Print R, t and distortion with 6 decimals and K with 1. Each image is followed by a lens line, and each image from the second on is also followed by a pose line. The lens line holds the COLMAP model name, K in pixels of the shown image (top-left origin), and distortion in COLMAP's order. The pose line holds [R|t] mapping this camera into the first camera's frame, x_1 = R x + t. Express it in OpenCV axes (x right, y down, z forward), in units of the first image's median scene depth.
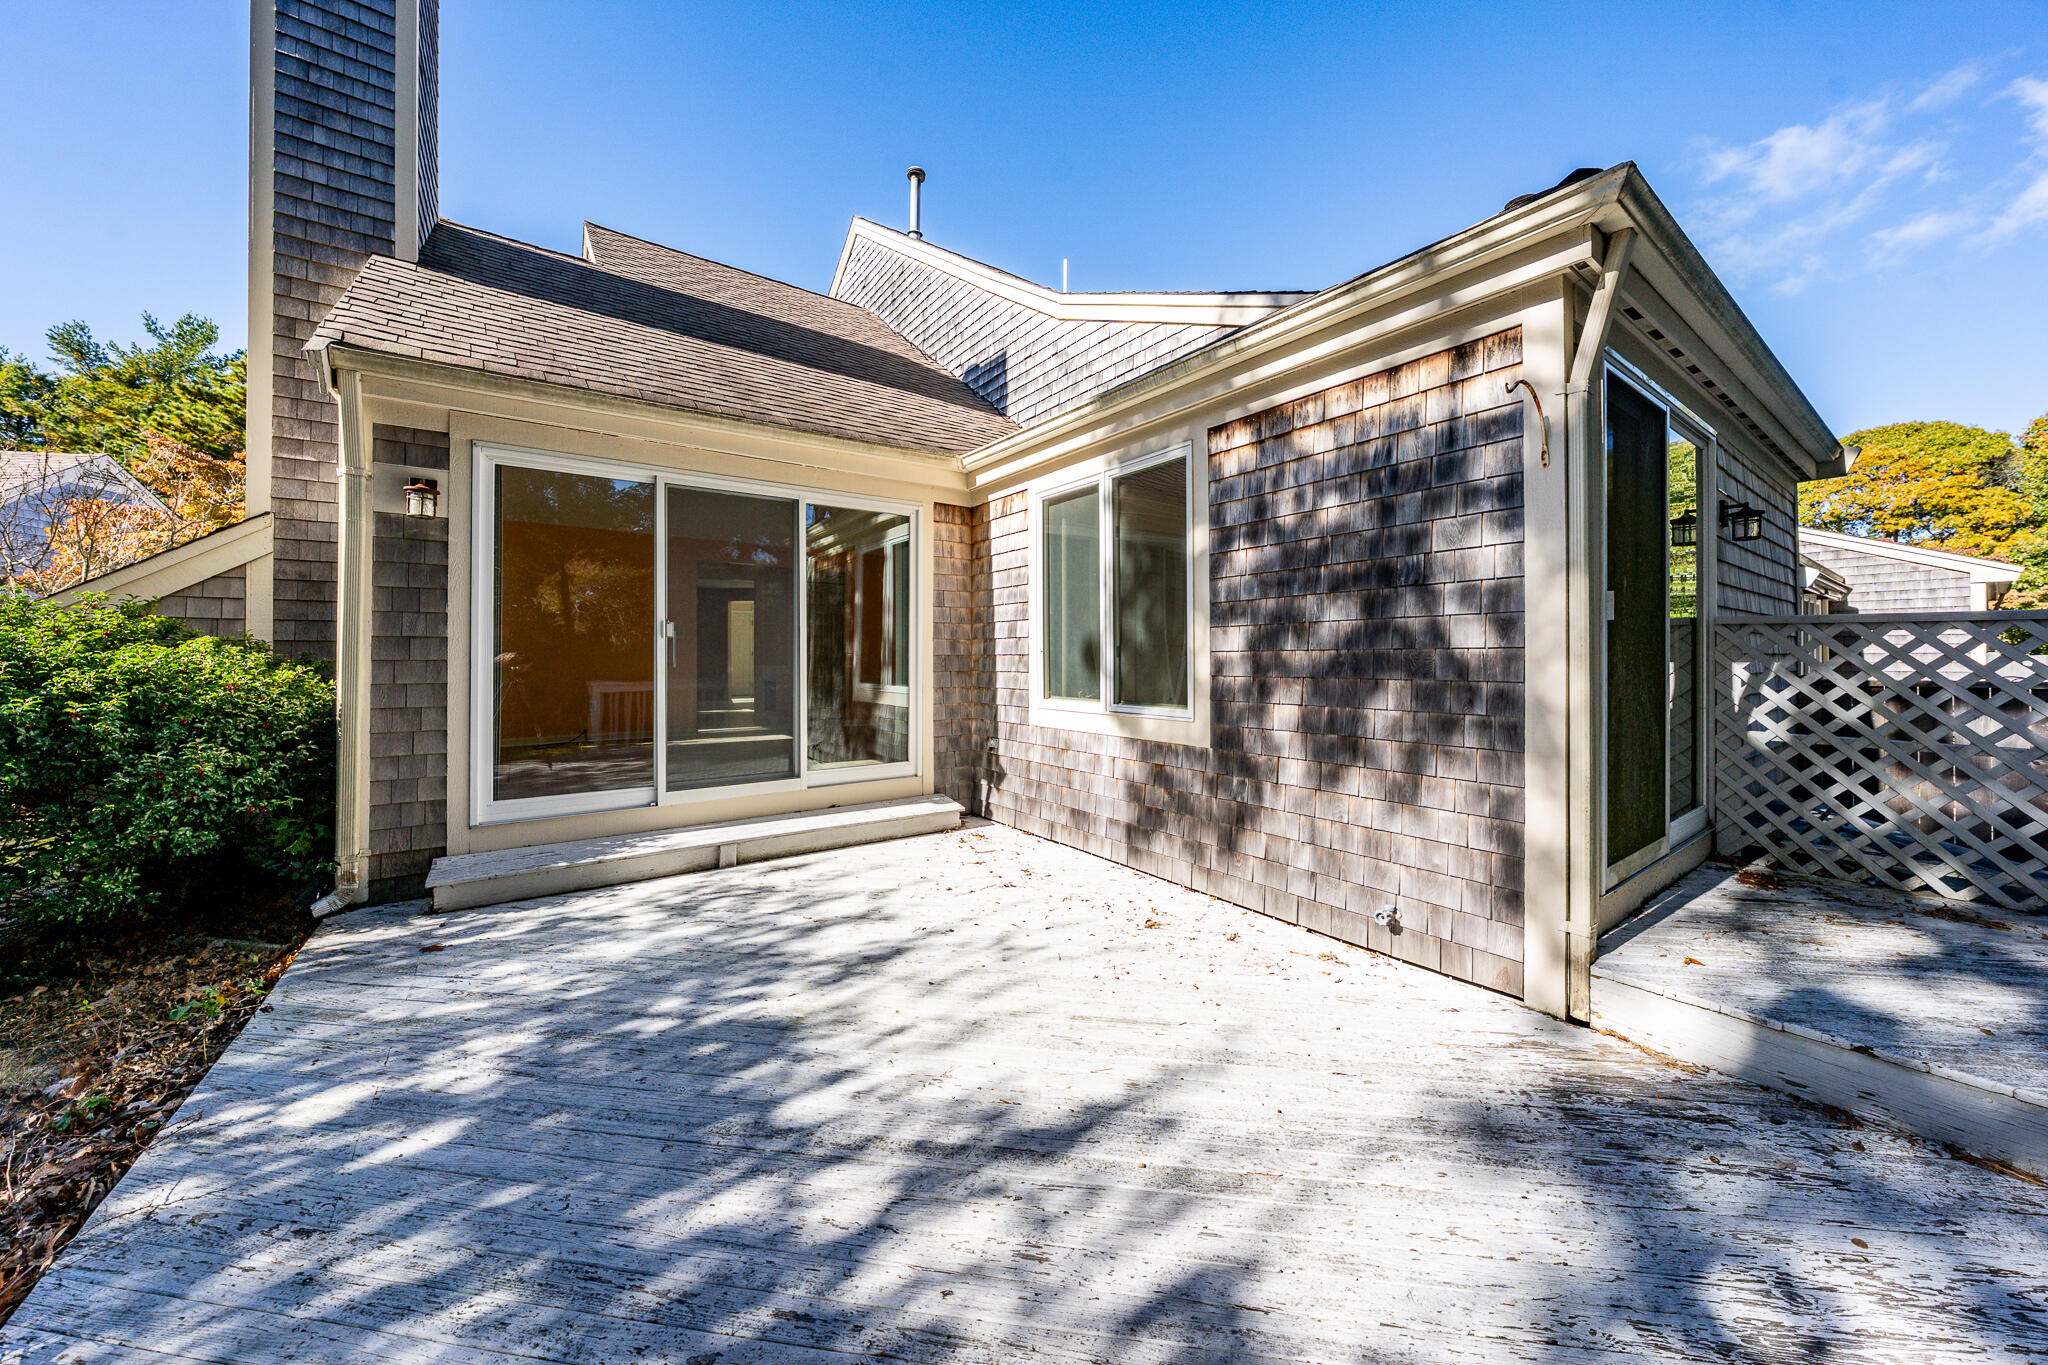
lens RADIAL K [[703.2, 0, 1033.1], [0, 703.2, 665.4], [0, 0, 1]] dist [-0.002468, 0.000106]
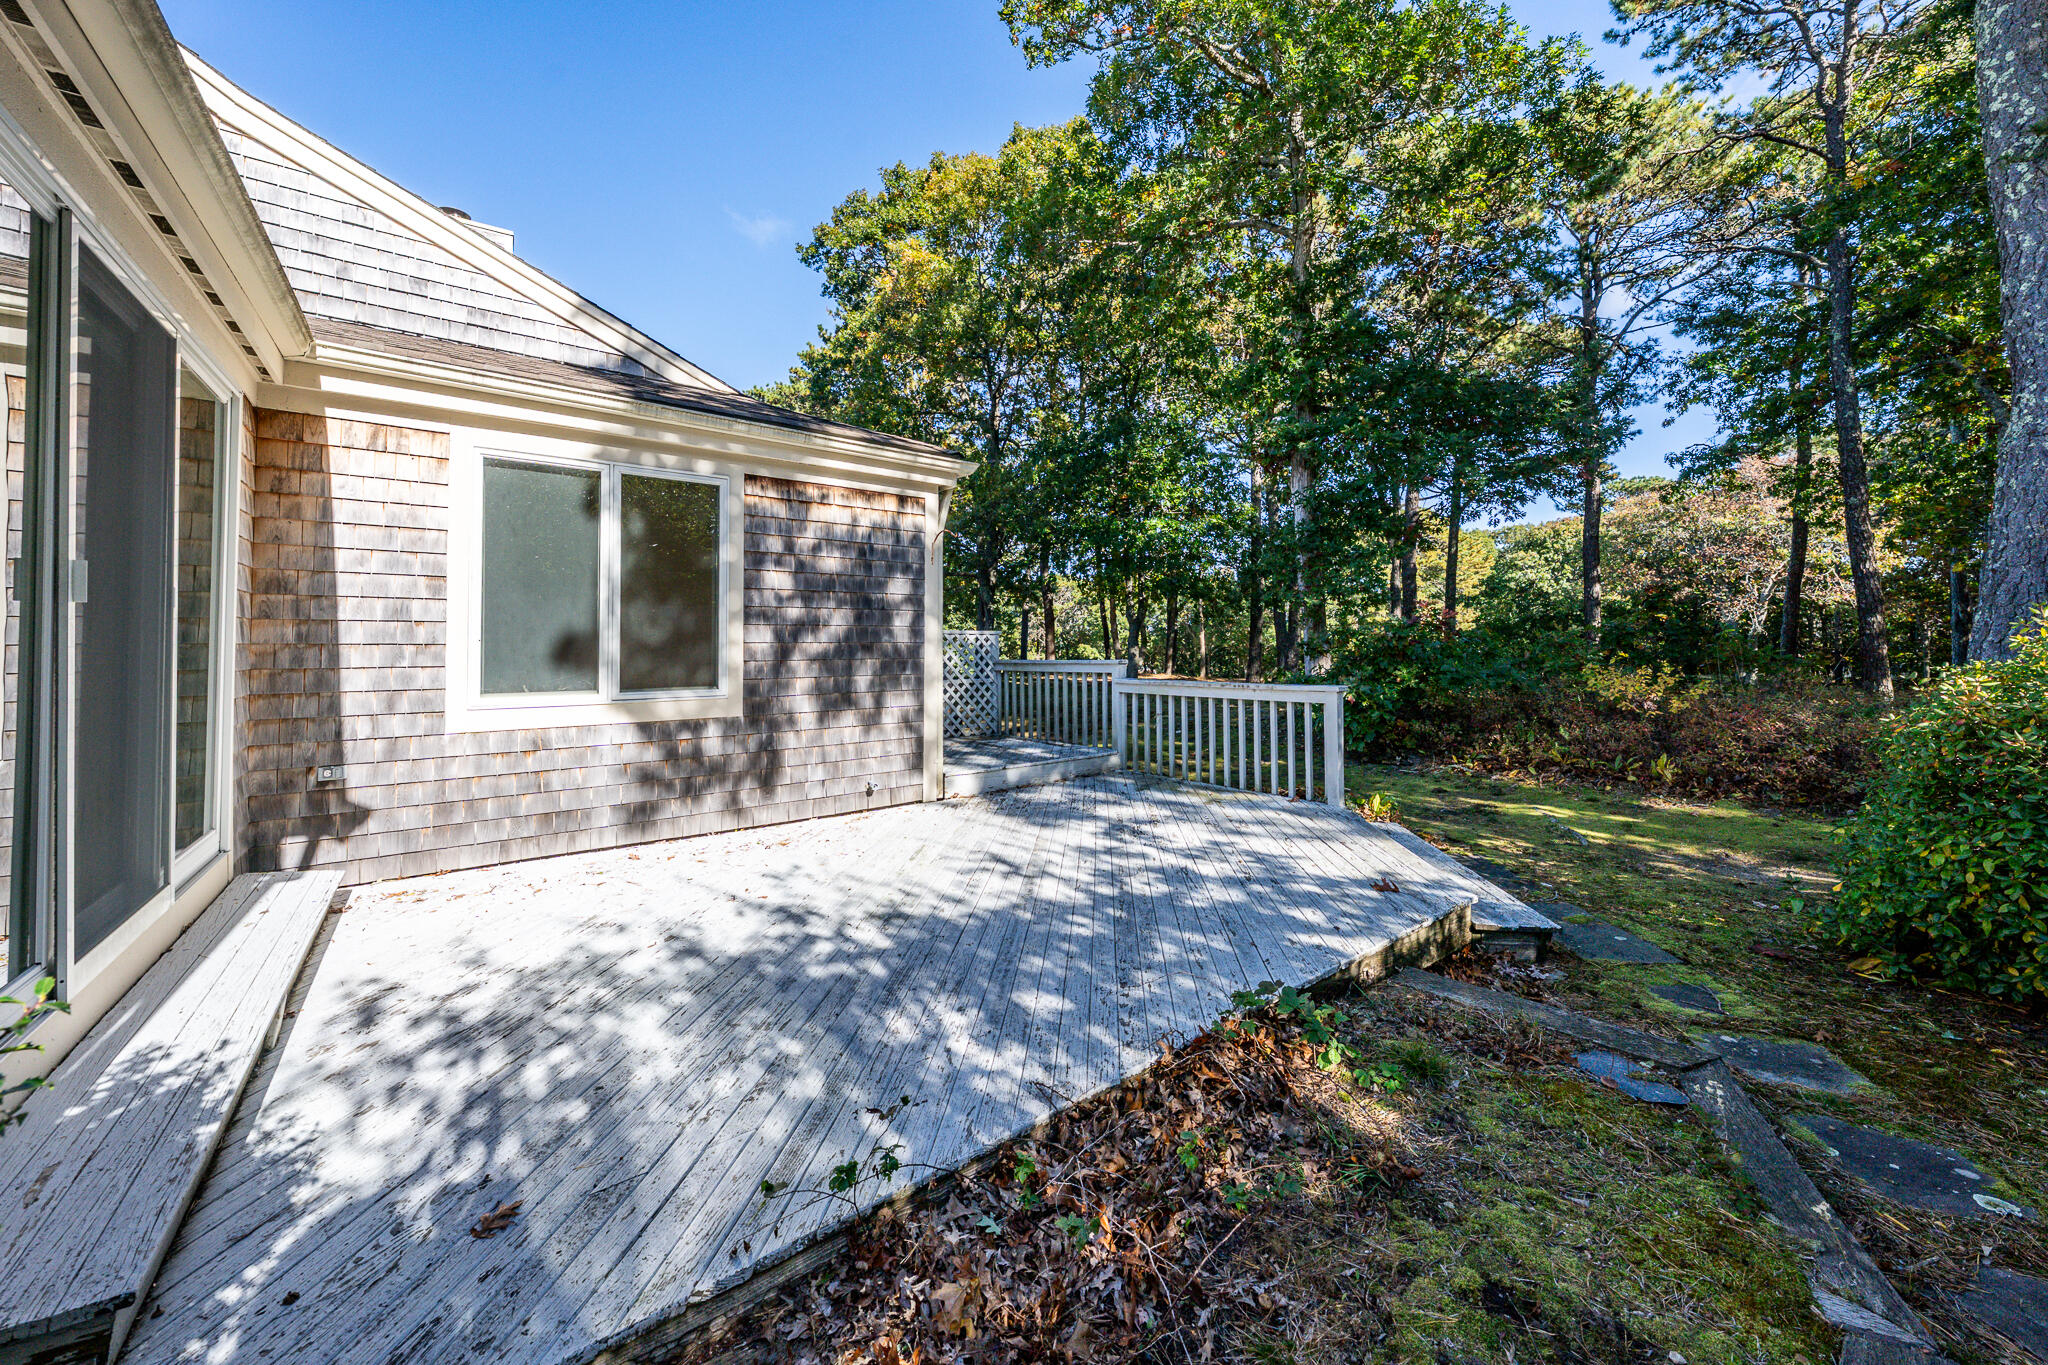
lens RADIAL K [[743.9, 0, 1004.0], [0, 743.9, 630.7], [0, 0, 1]] dist [-0.003760, -0.000147]
pose [[-0.010221, 0.011836, 0.999878, -1.183904], [0.005921, 0.999913, -0.011776, -0.023135], [-0.999930, 0.005800, -0.010291, 0.541118]]
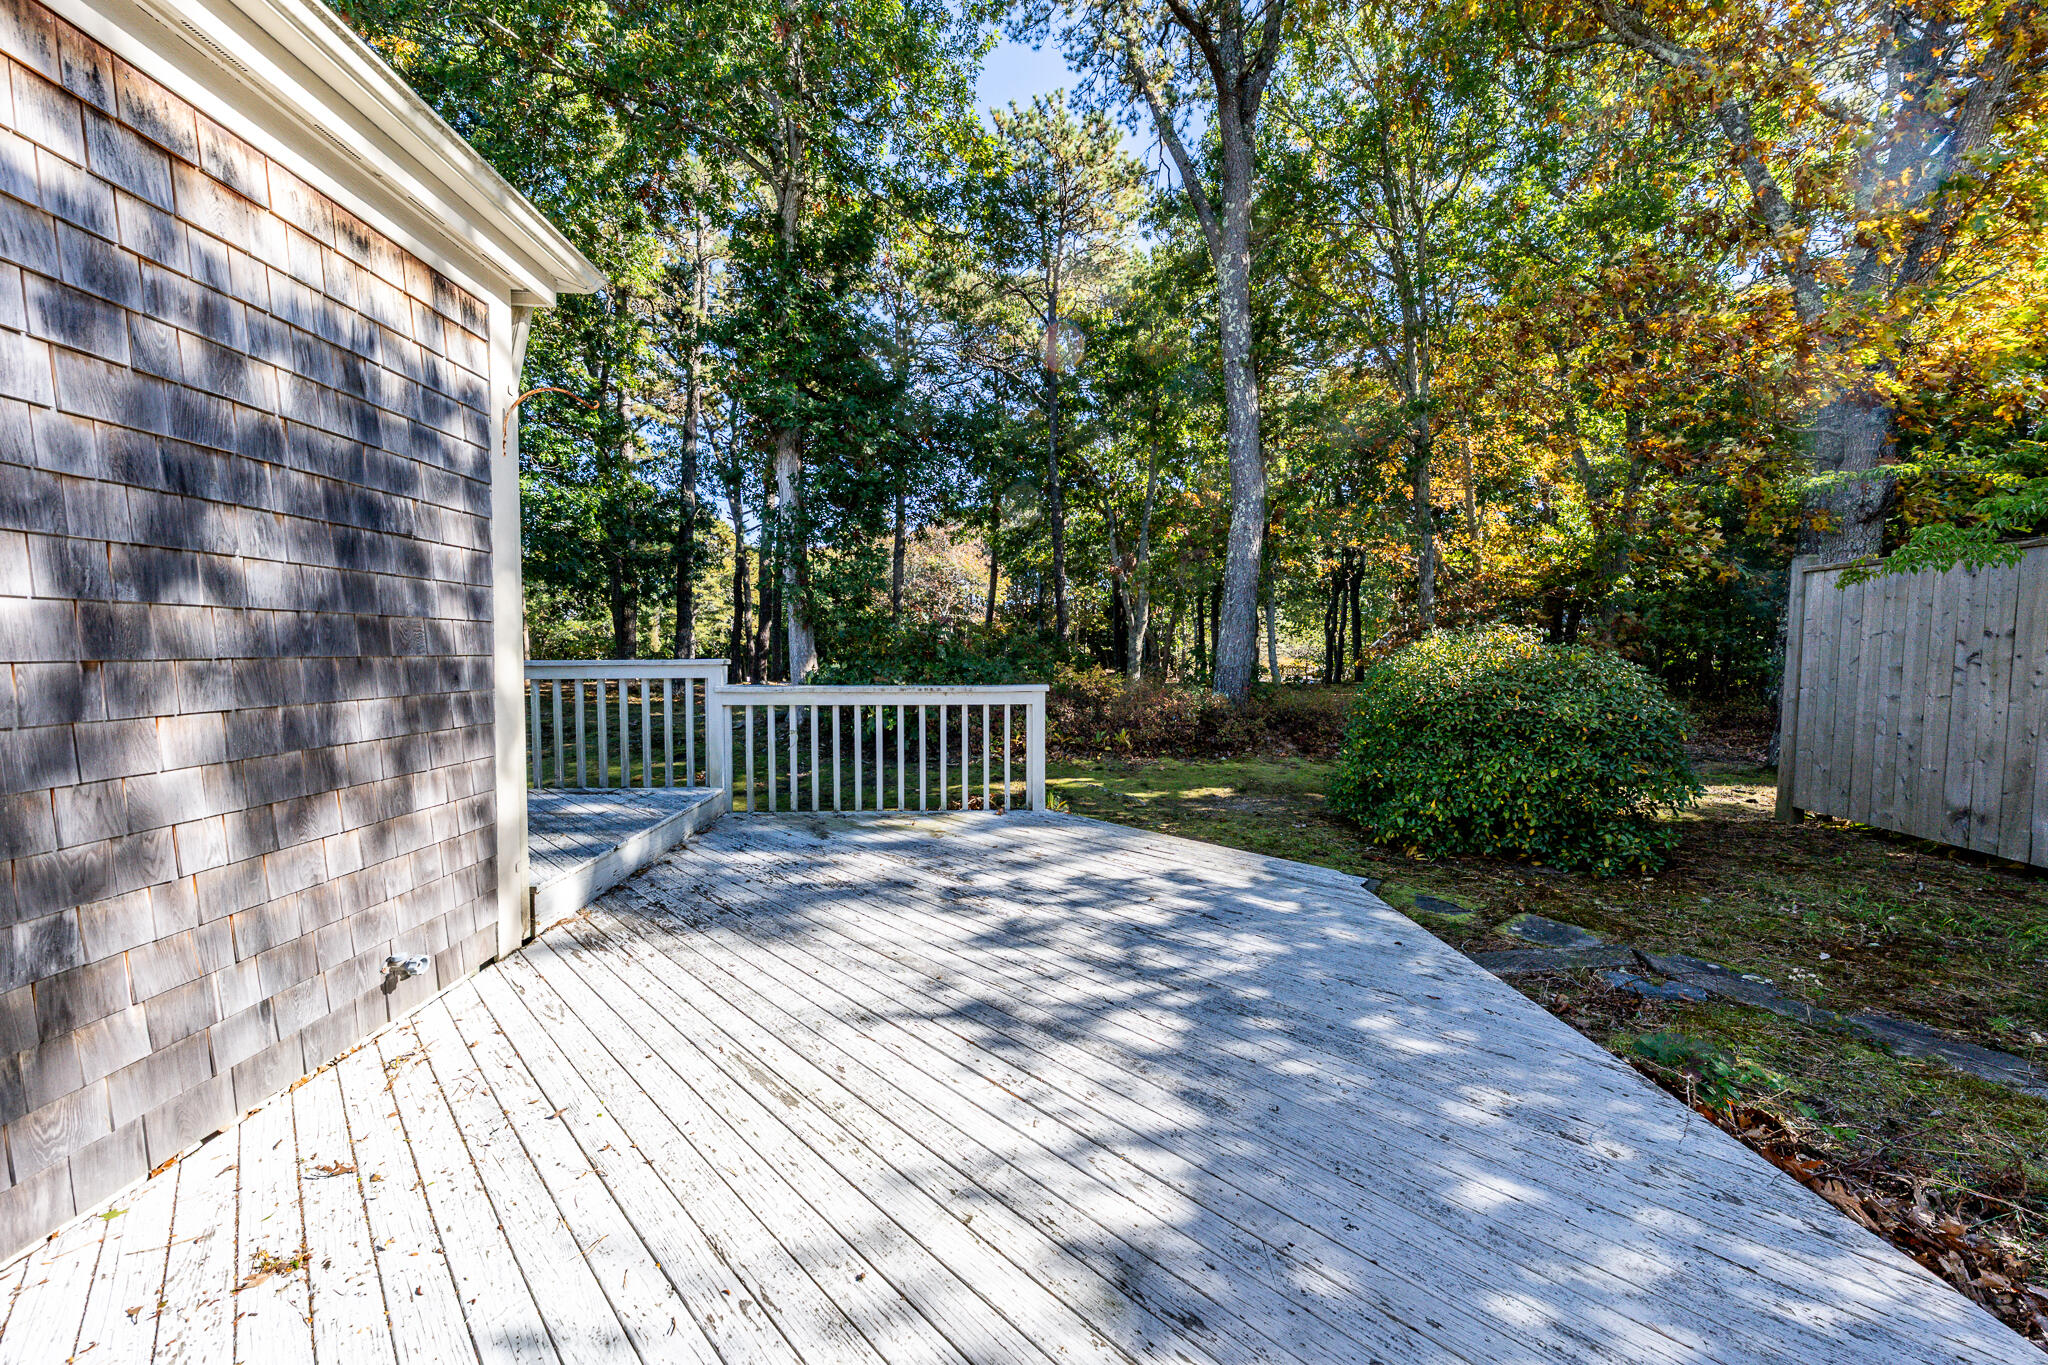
lens RADIAL K [[703.2, 0, 1021.4], [0, 703.2, 687.1], [0, 0, 1]] dist [-0.002468, 0.000106]
pose [[-0.826182, -0.045766, 0.561541, -0.378117], [-0.012459, 0.997936, 0.063002, -0.004248], [-0.563265, 0.045055, -0.825047, 1.000490]]
